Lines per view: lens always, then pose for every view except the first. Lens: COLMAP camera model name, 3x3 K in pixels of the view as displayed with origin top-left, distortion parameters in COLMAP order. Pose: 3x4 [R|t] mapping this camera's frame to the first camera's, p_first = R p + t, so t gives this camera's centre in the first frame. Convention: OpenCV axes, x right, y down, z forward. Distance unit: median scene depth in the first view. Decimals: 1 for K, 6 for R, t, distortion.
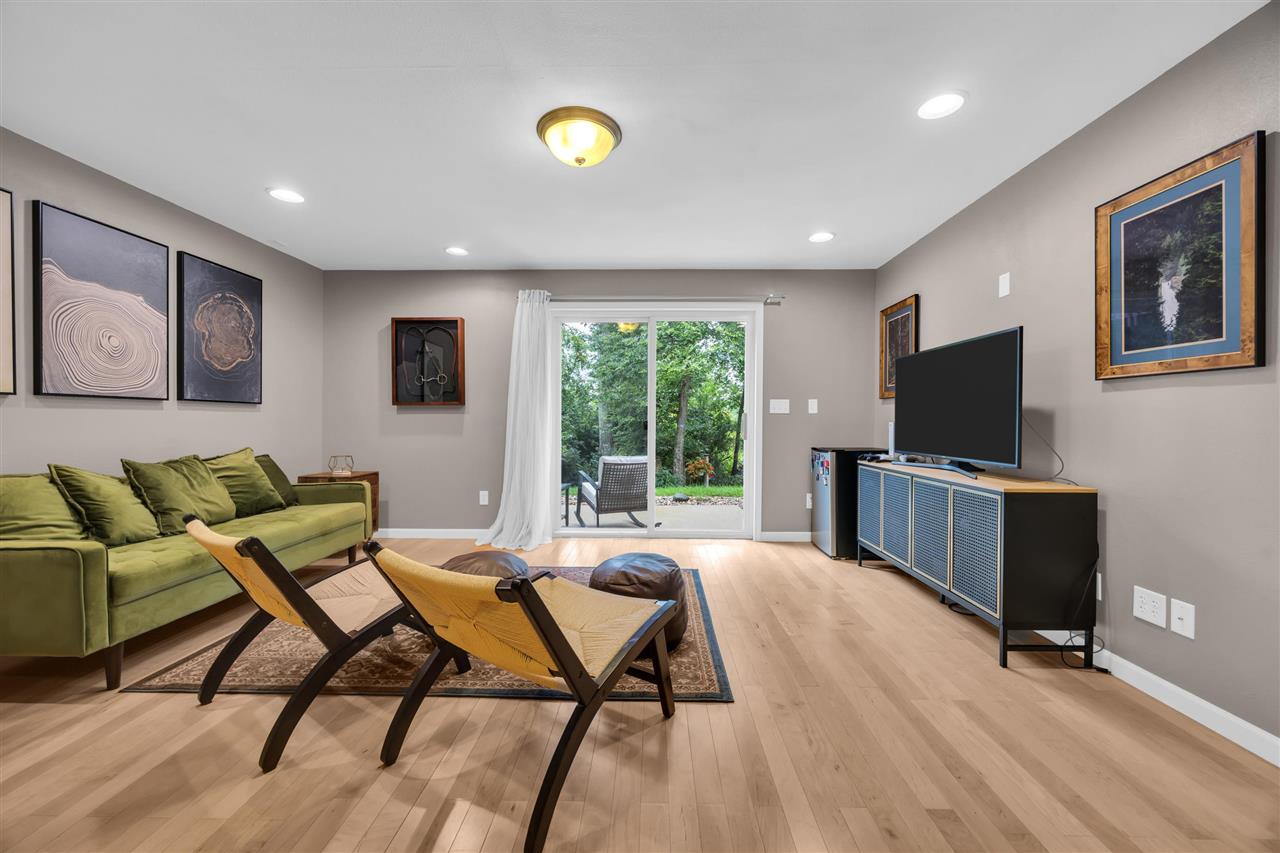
lens RADIAL K [[492.5, 0, 644.5], [0, 492.5, 421.3], [0, 0, 1]] dist [-0.001772, -0.000266]
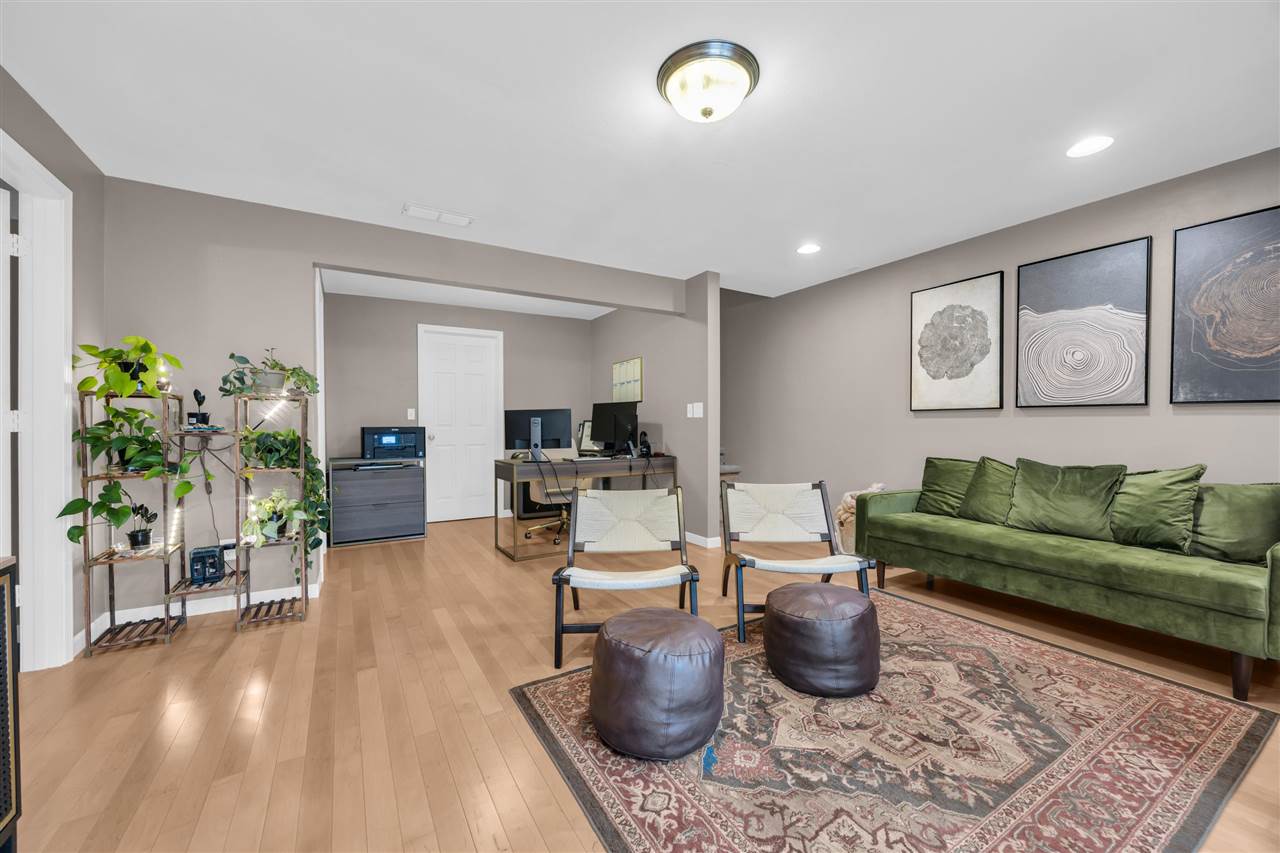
lens RADIAL K [[489.7, 0, 640.0], [0, 489.7, 426.5], [0, 0, 1]] dist [0.022108, -0.000026]
pose [[-0.841850, 0.008982, -0.539636, 0.387429], [0.000591, 0.999876, 0.015719, -0.022570], [0.539711, 0.012914, -0.841752, 1.535516]]
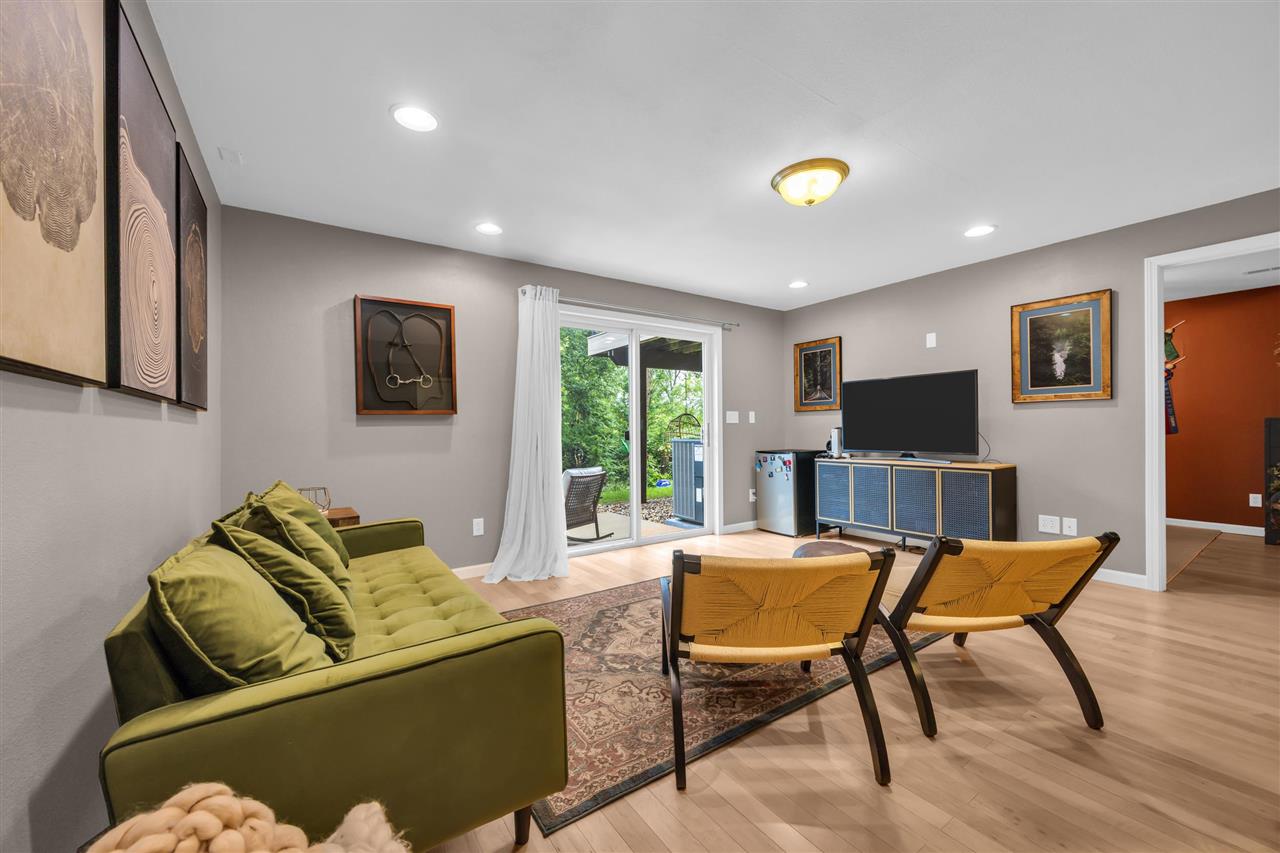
lens RADIAL K [[498.0, 0, 640.0], [0, 498.0, 426.5], [0, 0, 1]] dist [-0.001205, -0.000043]
pose [[0.813474, -0.008322, 0.581541, -1.052124], [0.014647, 0.999874, -0.006180, -0.006586], [-0.581416, 0.013545, 0.813494, 0.277665]]
